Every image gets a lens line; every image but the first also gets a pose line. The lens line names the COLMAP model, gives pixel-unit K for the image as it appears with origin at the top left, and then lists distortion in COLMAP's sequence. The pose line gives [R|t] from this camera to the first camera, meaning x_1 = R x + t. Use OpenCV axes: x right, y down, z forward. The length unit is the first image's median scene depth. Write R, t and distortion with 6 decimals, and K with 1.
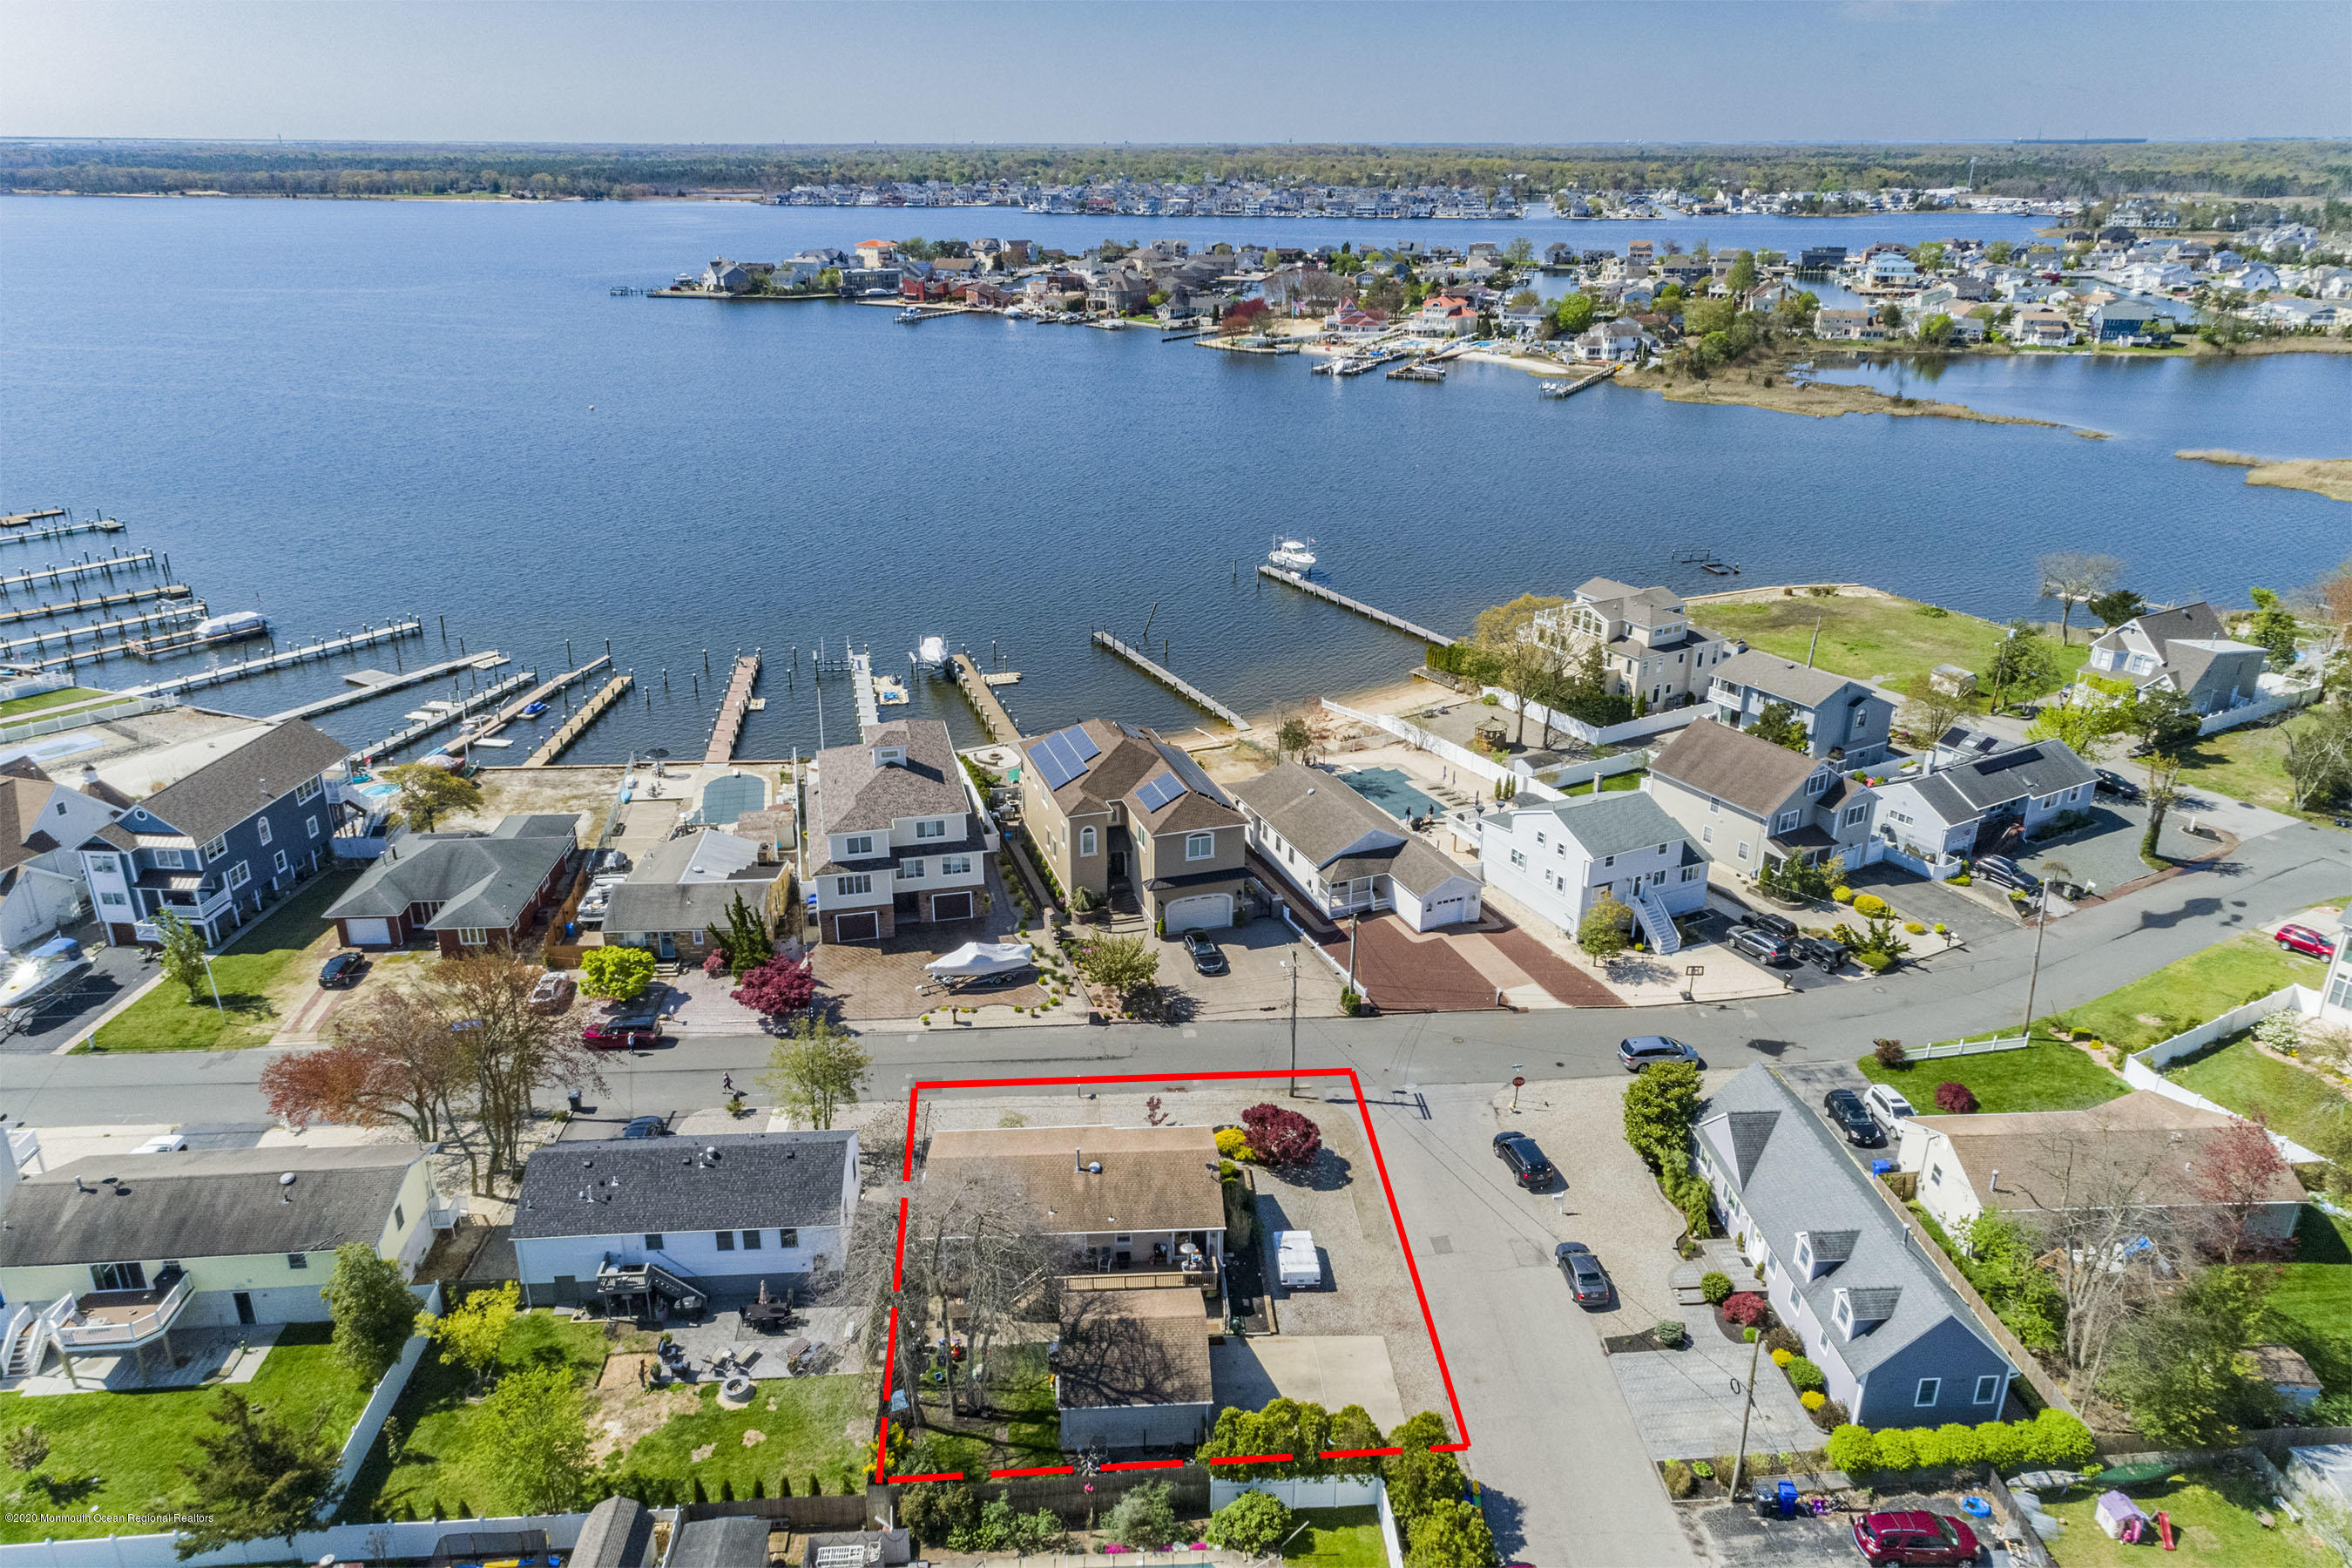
lens RADIAL K [[1549.8, 0, 1162.4], [0, 1549.8, 786.2], [0, 0, 1]] dist [0.020278, -0.000254]
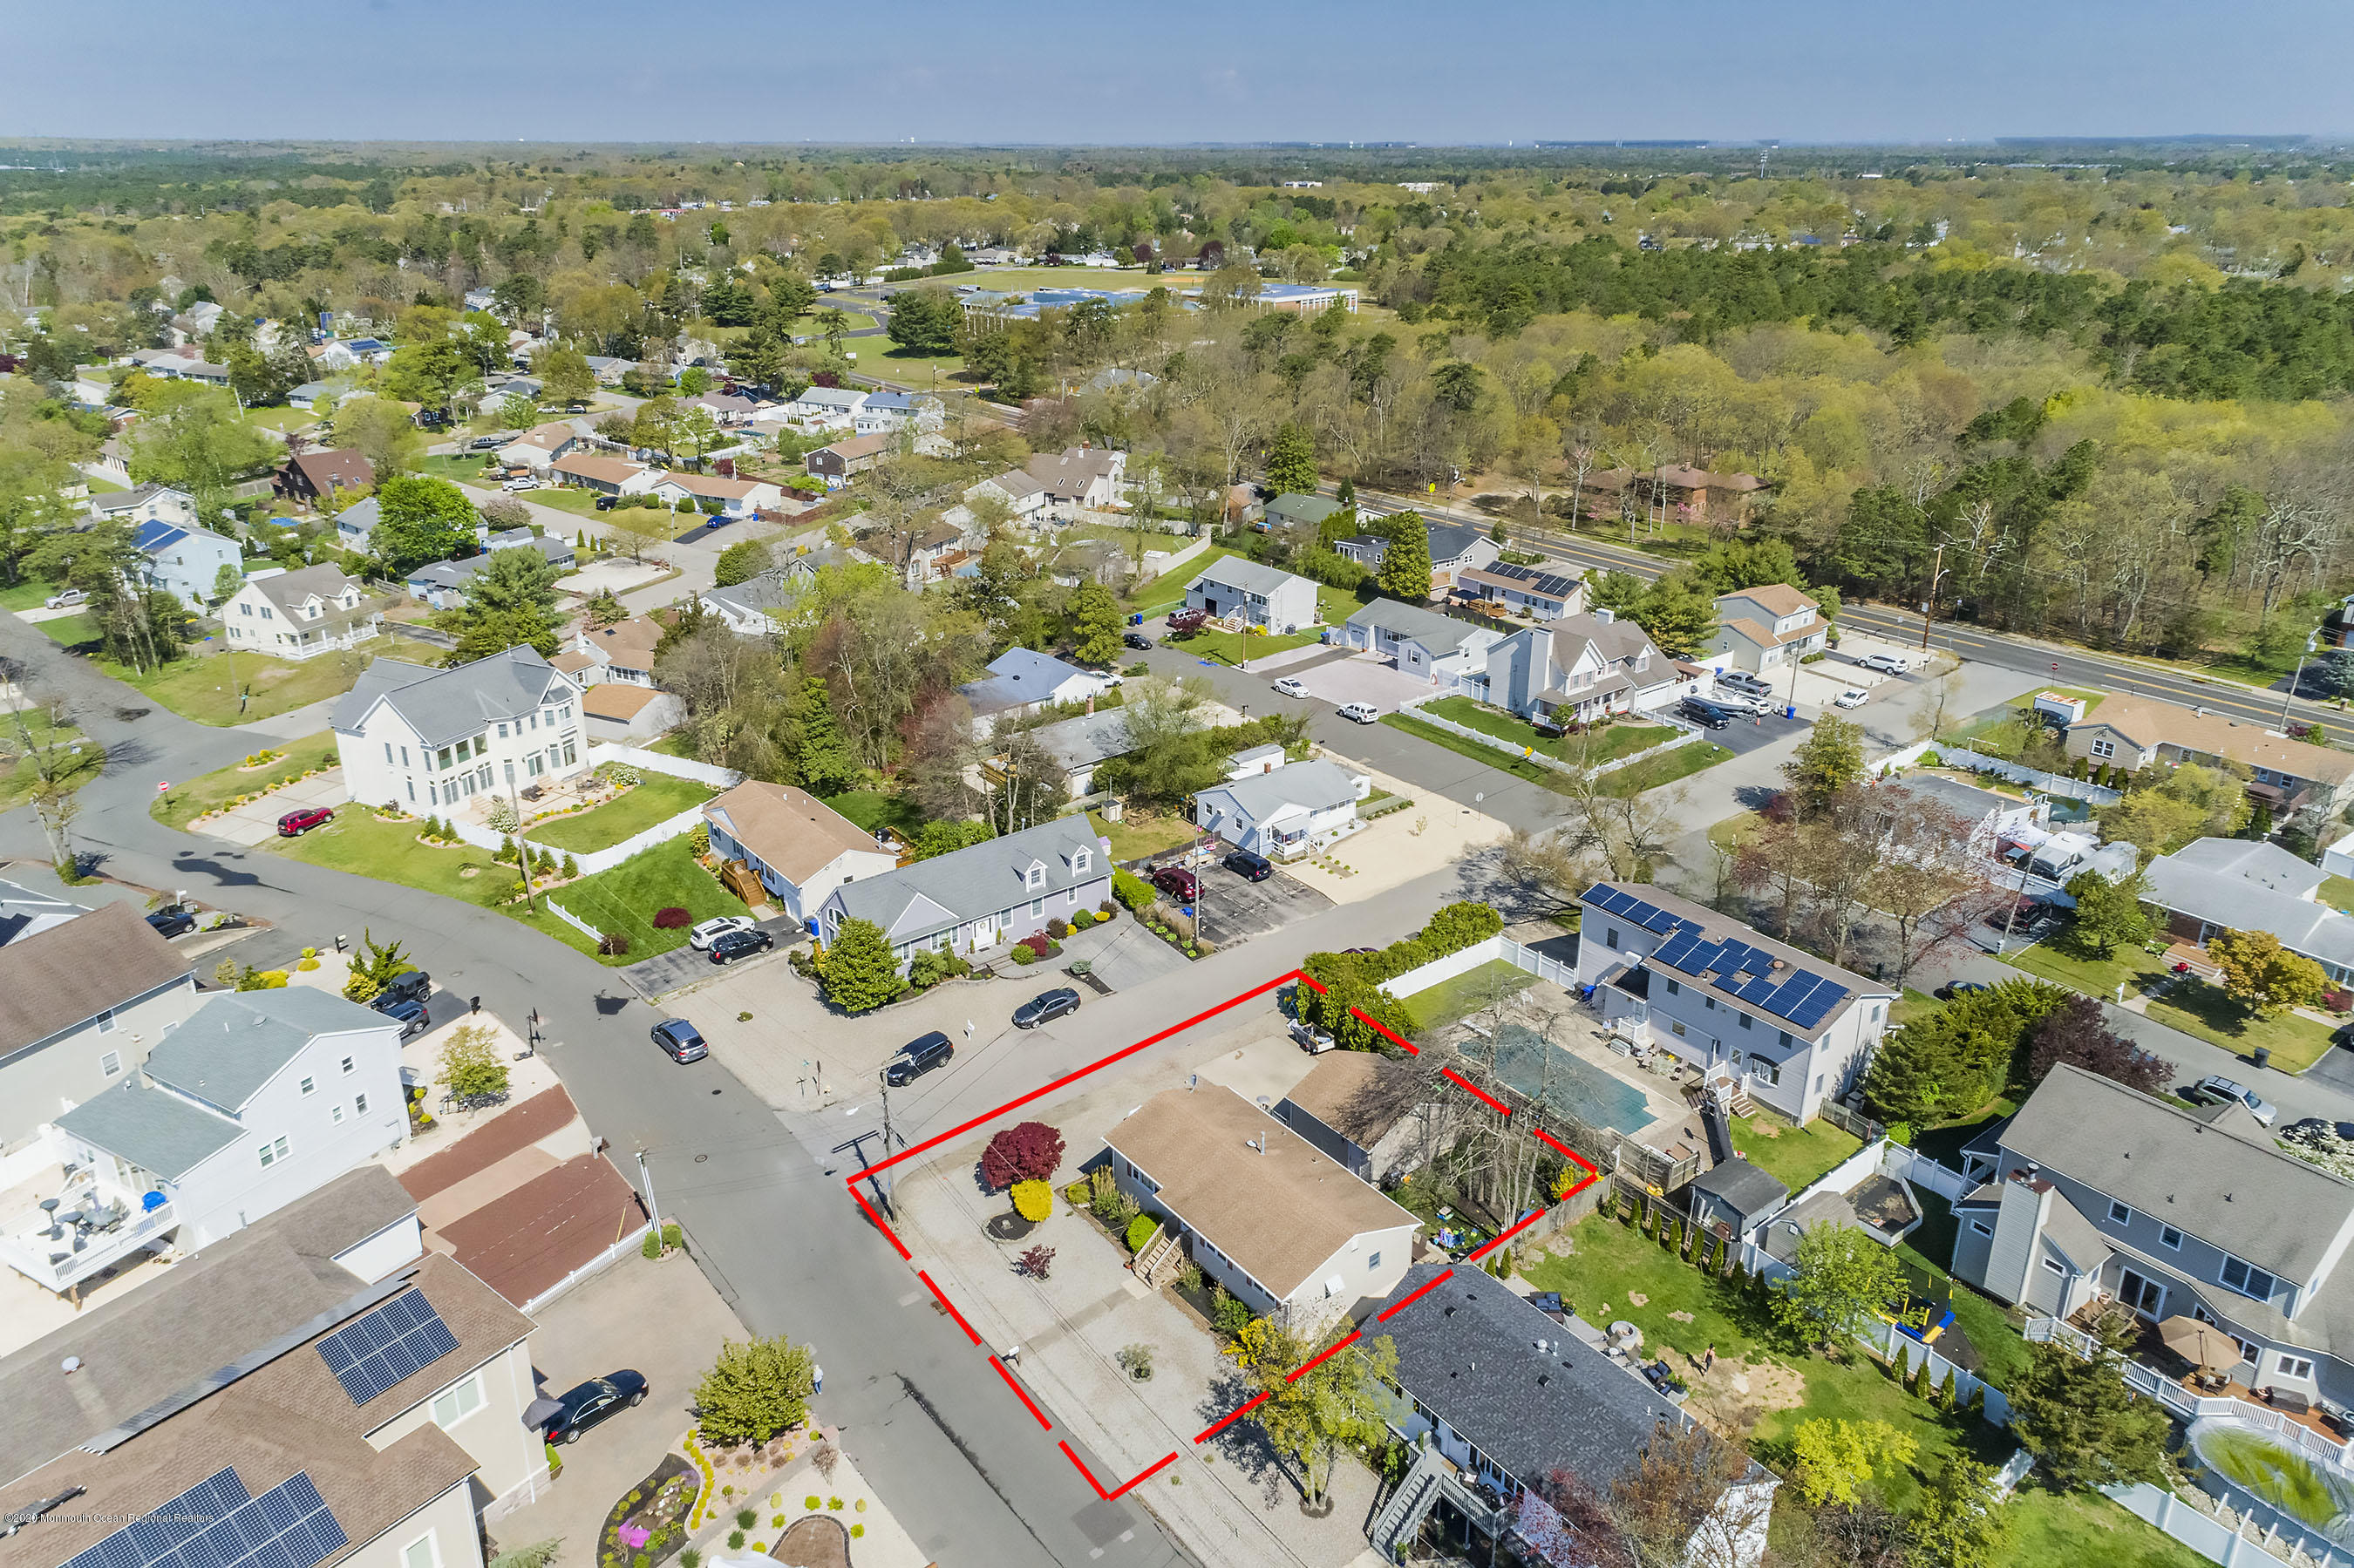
lens RADIAL K [[1550.9, 0, 1163.4], [0, 1550.9, 786.2], [0, 0, 1]] dist [0.020278, -0.000254]
pose [[-0.570105, -0.317057, 0.757929, -0.540639], [0.303638, 0.775905, 0.552969, -0.393975], [-0.763403, 0.545386, -0.346077, 0.965758]]
